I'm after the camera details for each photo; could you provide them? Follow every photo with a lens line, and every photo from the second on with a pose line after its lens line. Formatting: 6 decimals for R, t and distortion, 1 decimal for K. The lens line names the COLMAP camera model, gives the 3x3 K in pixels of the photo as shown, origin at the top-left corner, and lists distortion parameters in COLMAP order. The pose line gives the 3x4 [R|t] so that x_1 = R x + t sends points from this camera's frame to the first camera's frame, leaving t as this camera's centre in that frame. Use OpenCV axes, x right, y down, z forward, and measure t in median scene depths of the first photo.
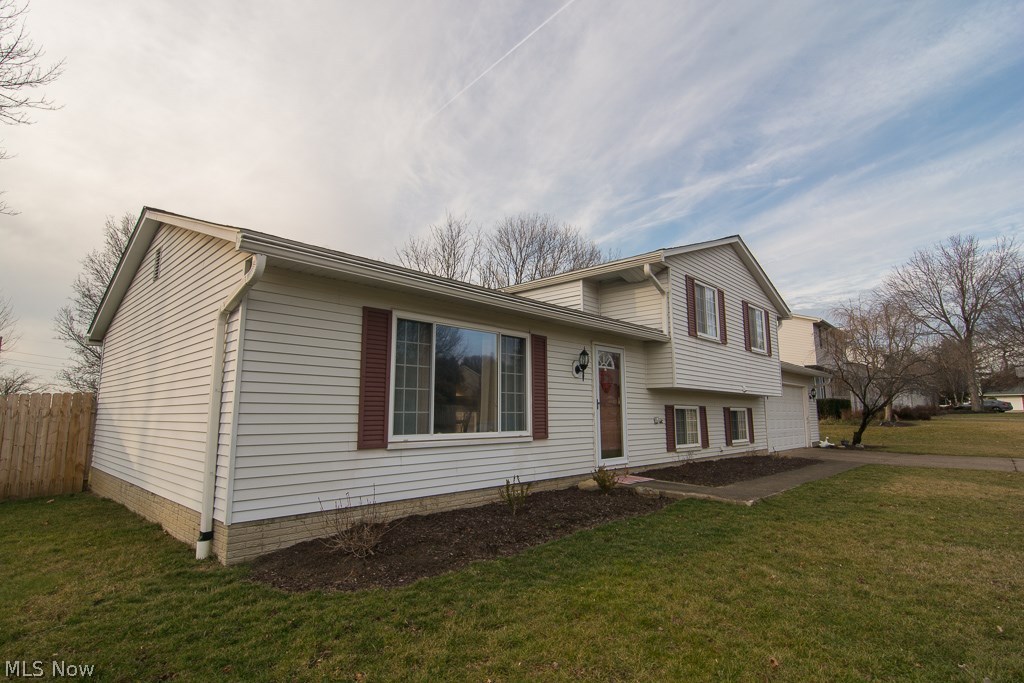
lens RADIAL K [[508.8, 0, 512.0], [0, 508.8, 341.5], [0, 0, 1]] dist [0.000272, 0.000011]
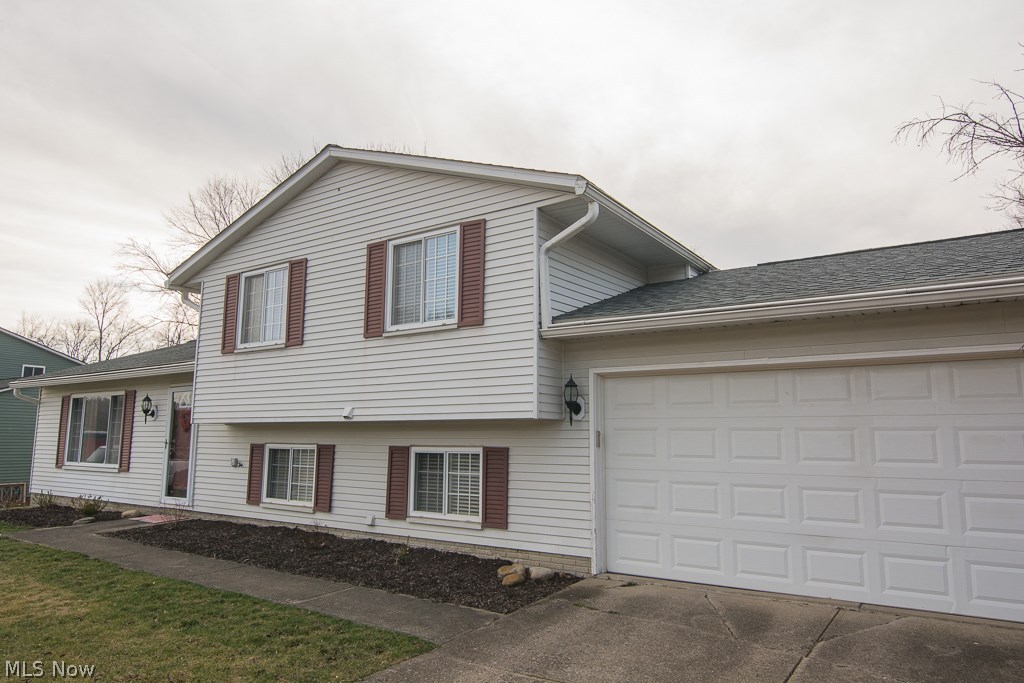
lens RADIAL K [[670.0, 0, 512.0], [0, 670.0, 341.5], [0, 0, 1]] dist [0.000209, -0.000257]
pose [[0.165066, -0.136906, -0.976734, 1.404311], [0.139486, 0.983606, -0.114296, 0.145634], [0.976369, -0.117375, 0.181456, 1.234302]]
